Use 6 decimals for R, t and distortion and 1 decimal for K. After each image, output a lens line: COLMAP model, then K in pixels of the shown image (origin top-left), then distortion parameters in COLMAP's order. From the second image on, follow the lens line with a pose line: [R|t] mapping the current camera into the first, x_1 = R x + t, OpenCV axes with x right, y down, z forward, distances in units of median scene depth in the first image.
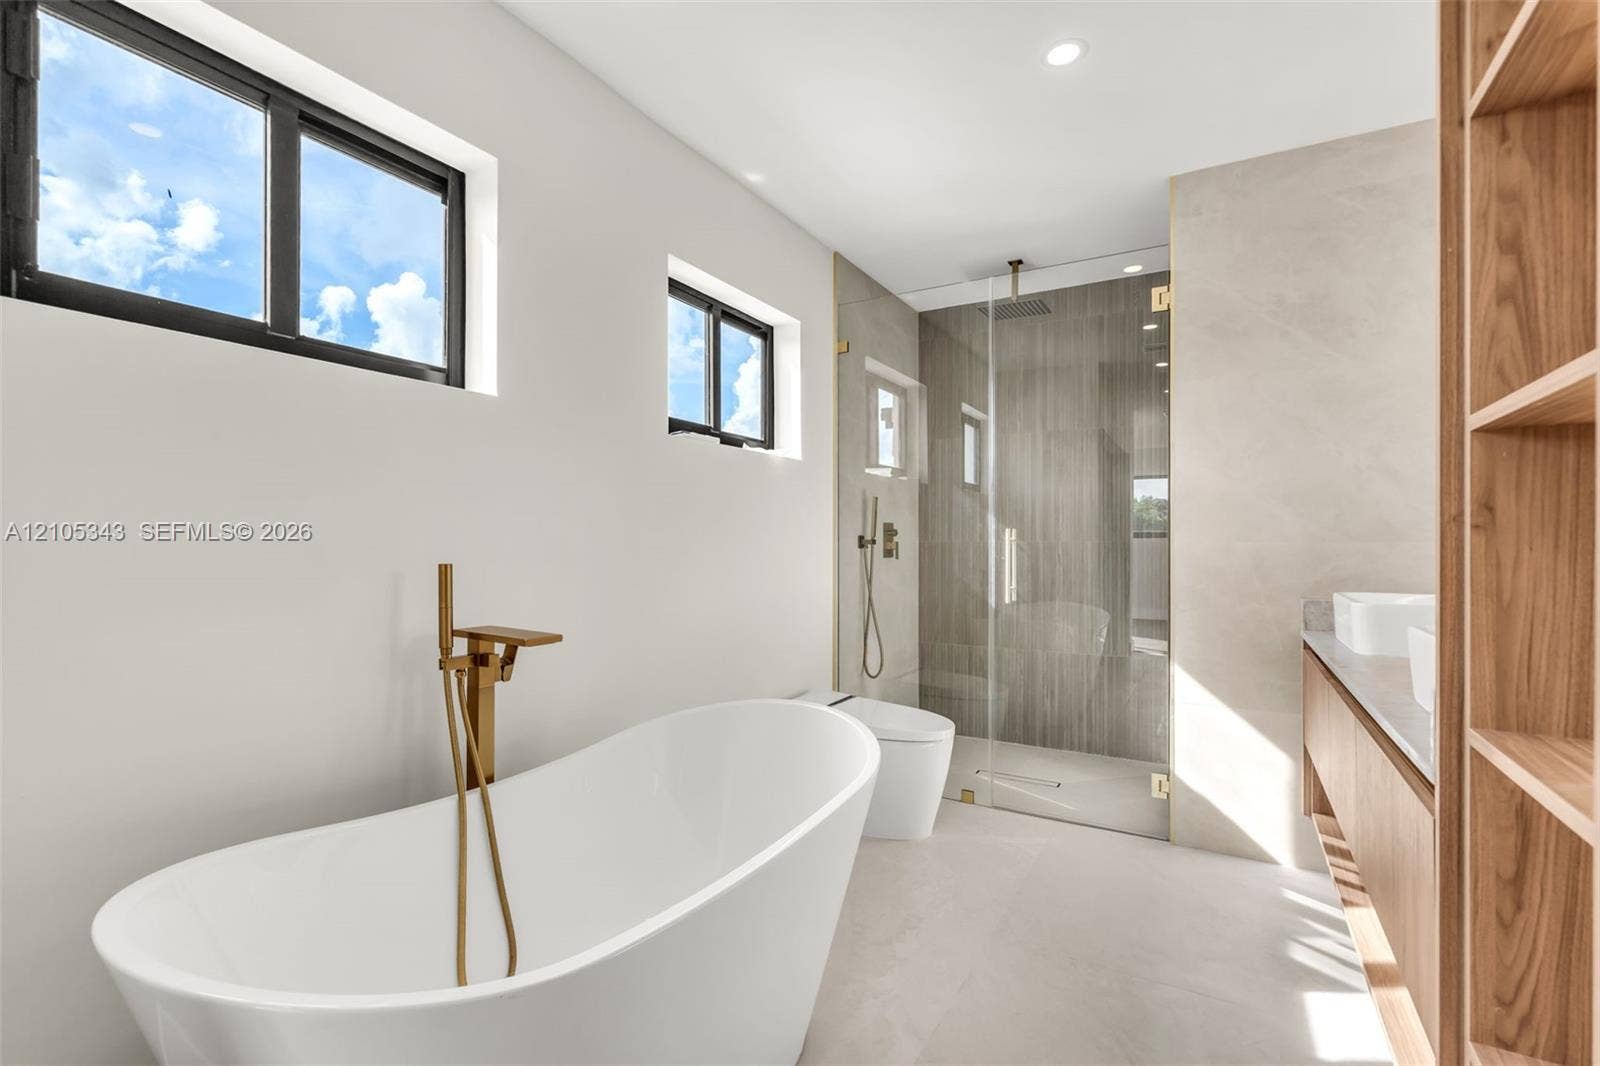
lens RADIAL K [[741.3, 0, 786.0], [0, 741.3, 539.5], [0, 0, 1]] dist [-0.000365, 0.000041]
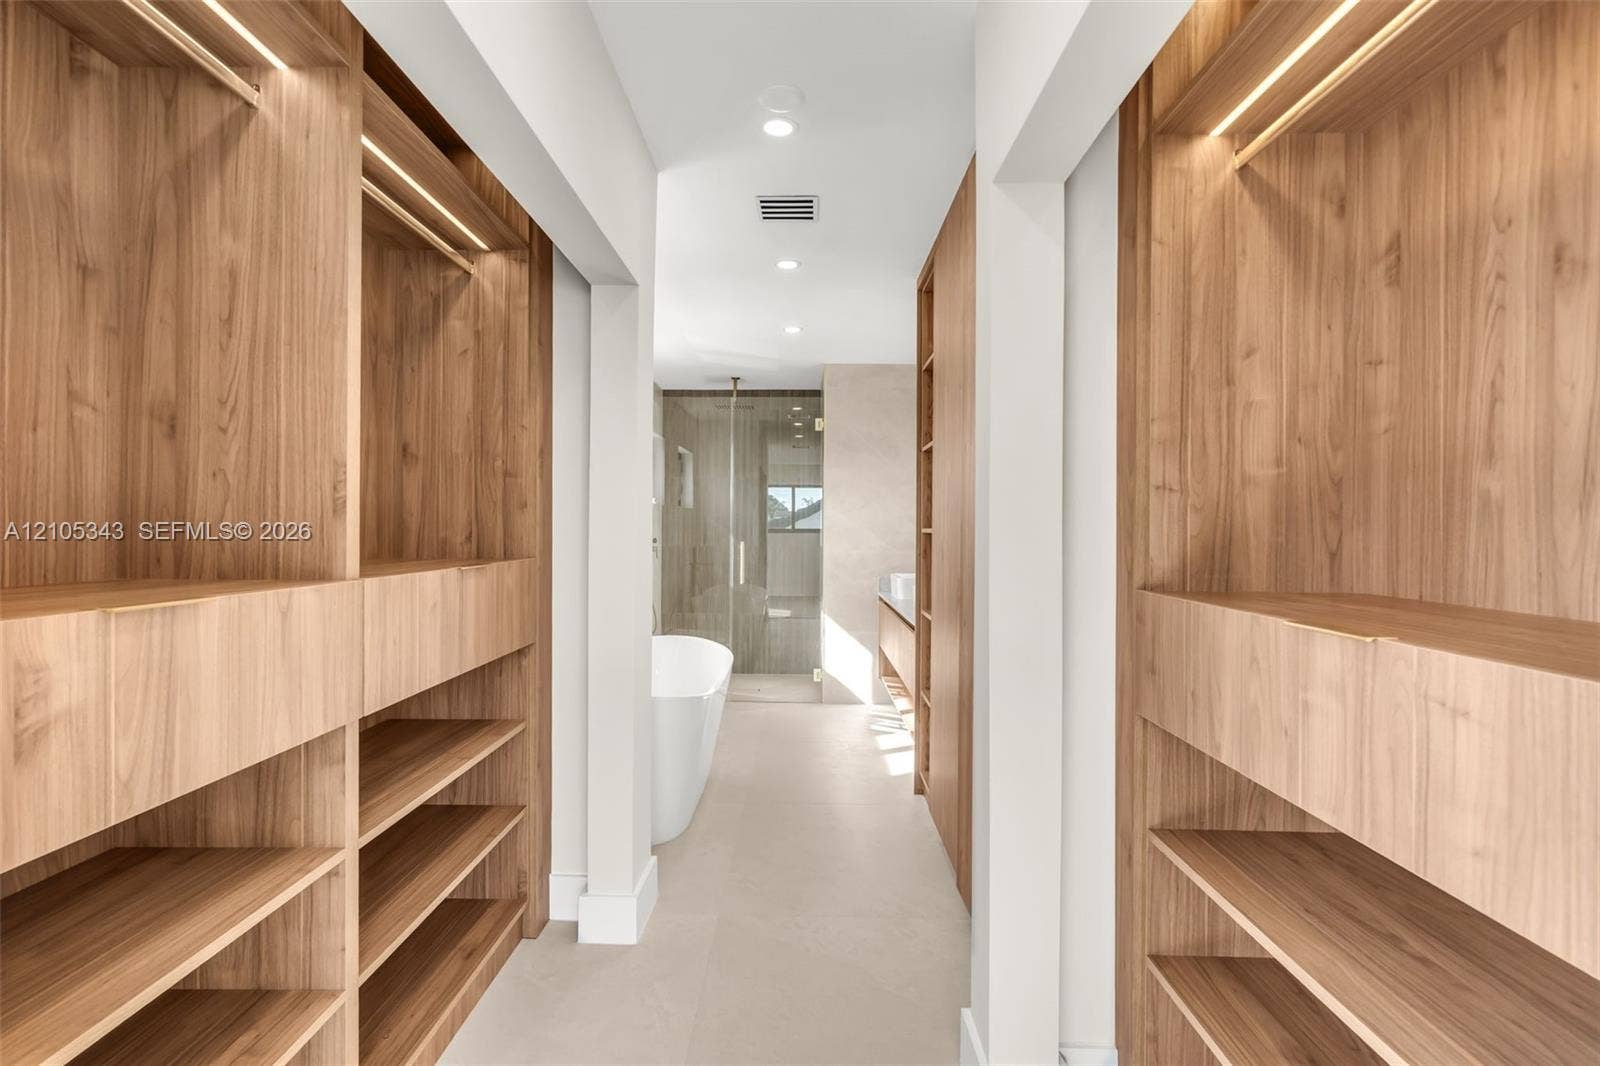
lens RADIAL K [[731.7, 0, 795.4], [0, 731.7, 534.4], [0, 0, 1]] dist [-0.001599, -0.000206]
pose [[0.870435, 0.005919, 0.492248, -0.487873], [-0.009751, 0.999939, 0.005219, -0.046473], [-0.492187, -0.009343, 0.870439, -0.635156]]
